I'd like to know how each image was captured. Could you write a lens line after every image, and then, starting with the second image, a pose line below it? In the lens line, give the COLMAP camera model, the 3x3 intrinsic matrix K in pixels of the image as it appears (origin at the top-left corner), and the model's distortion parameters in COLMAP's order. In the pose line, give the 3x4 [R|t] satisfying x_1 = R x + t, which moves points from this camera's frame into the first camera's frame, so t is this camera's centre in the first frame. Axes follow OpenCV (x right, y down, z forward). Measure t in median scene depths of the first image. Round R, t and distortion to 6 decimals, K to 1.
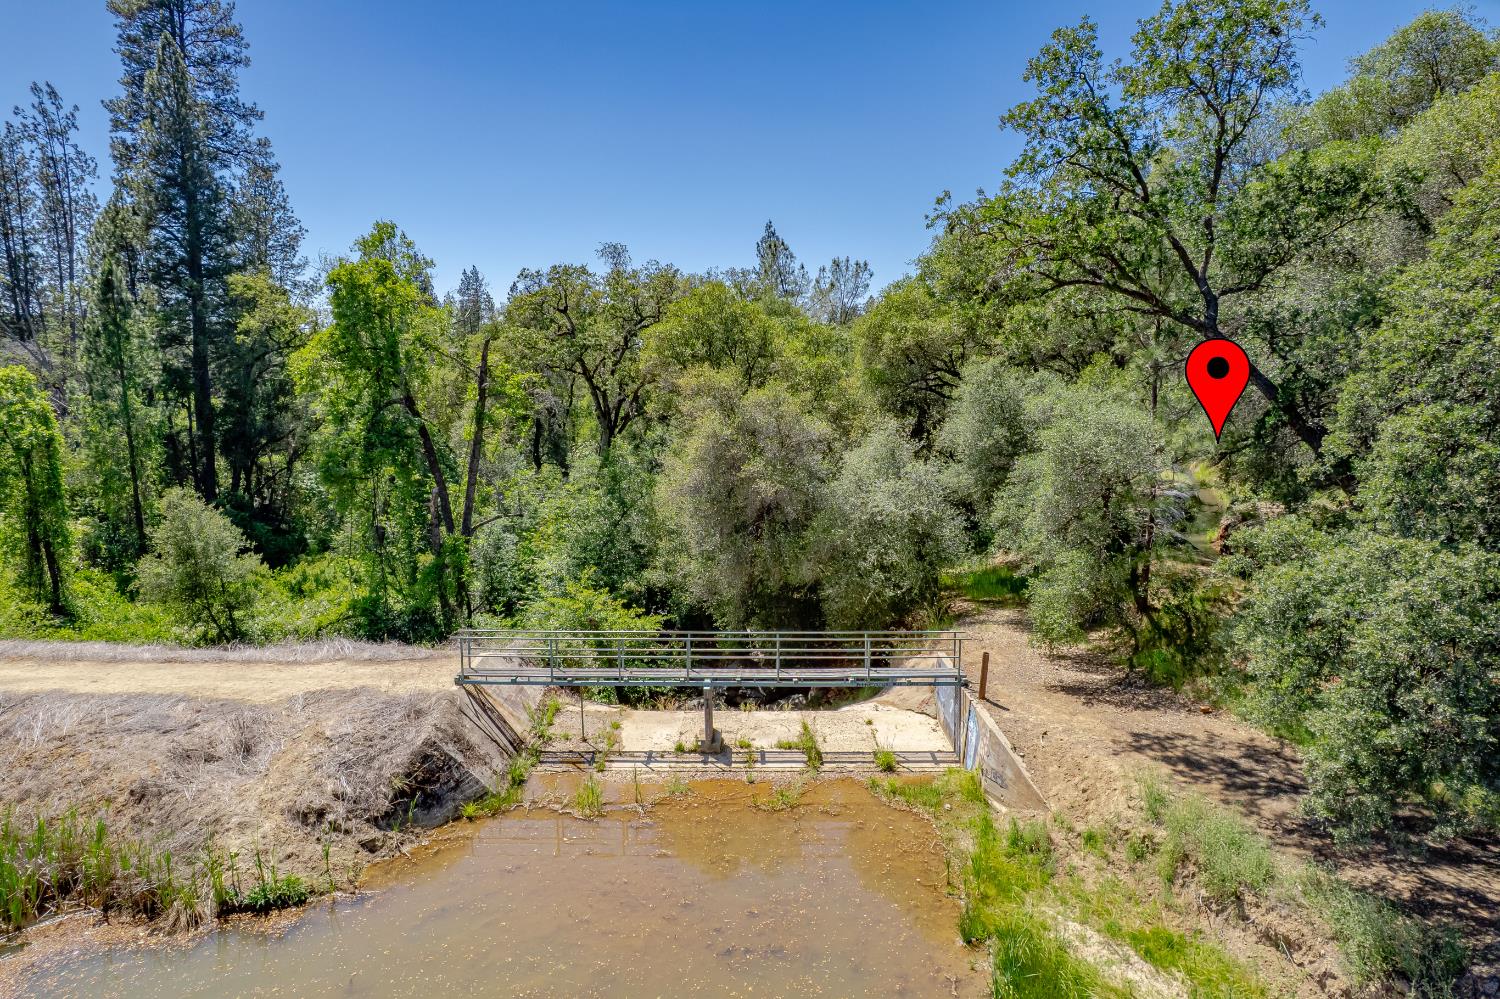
lens RADIAL K [[952.4, 0, 741.8], [0, 952.4, 504.9], [0, 0, 1]] dist [-0.091733, 0.078483]
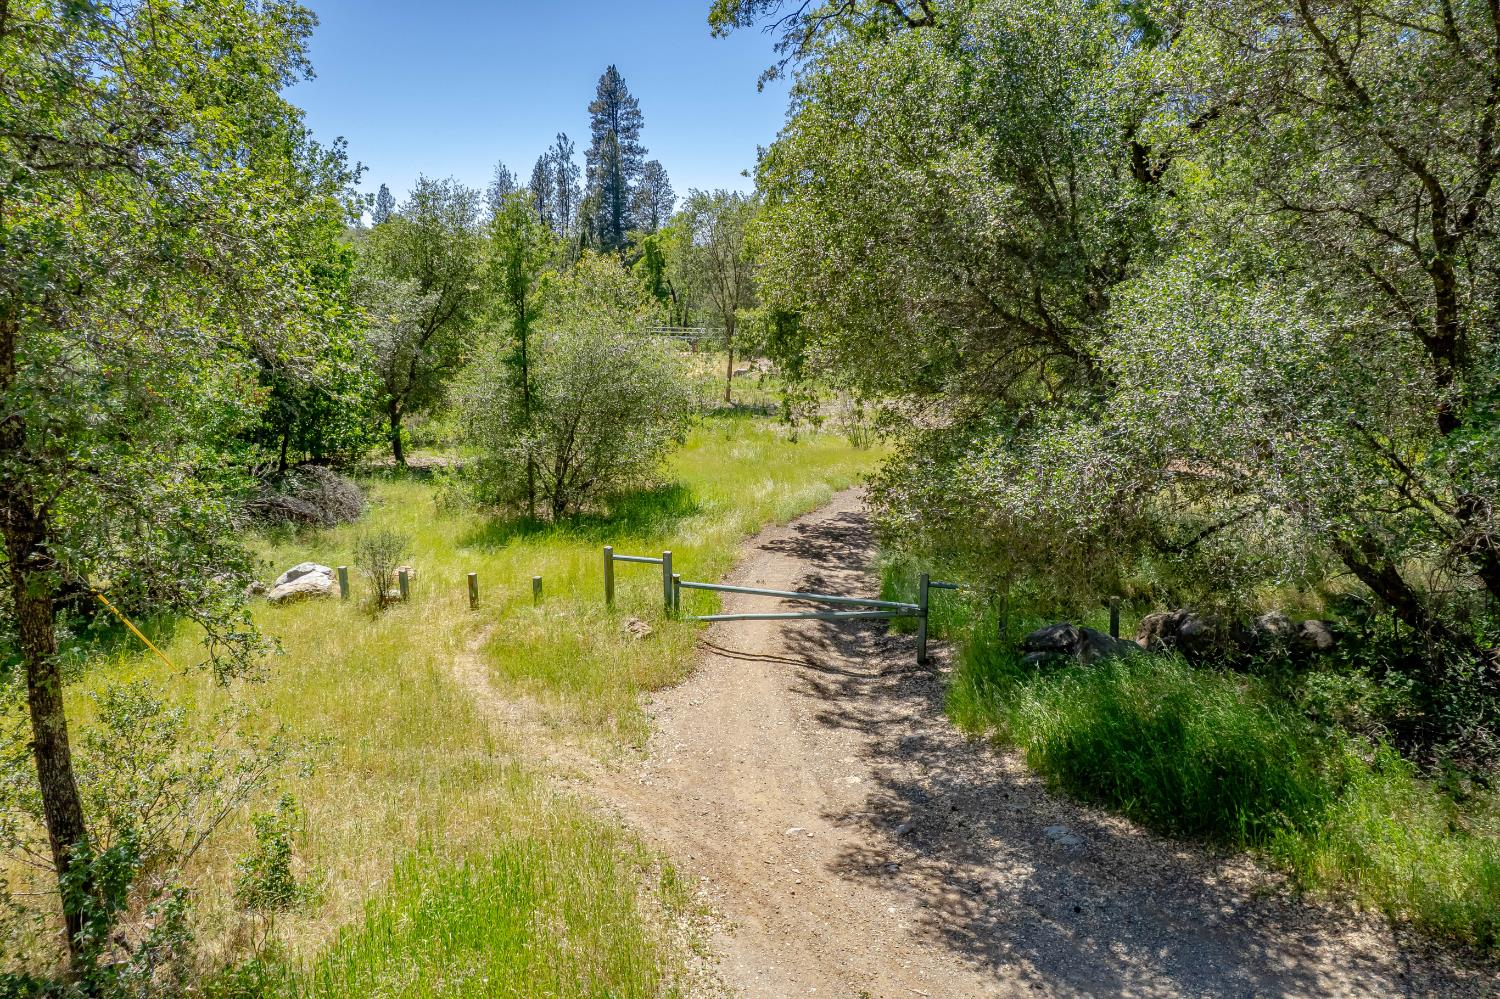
lens RADIAL K [[952.4, 0, 741.8], [0, 952.4, 504.9], [0, 0, 1]] dist [-0.091733, 0.078483]
pose [[0.909500, 0.095590, -0.404564, 1.712098], [-0.061719, 0.993467, 0.095987, 0.445115], [0.411097, -0.062331, 0.909458, -2.507734]]
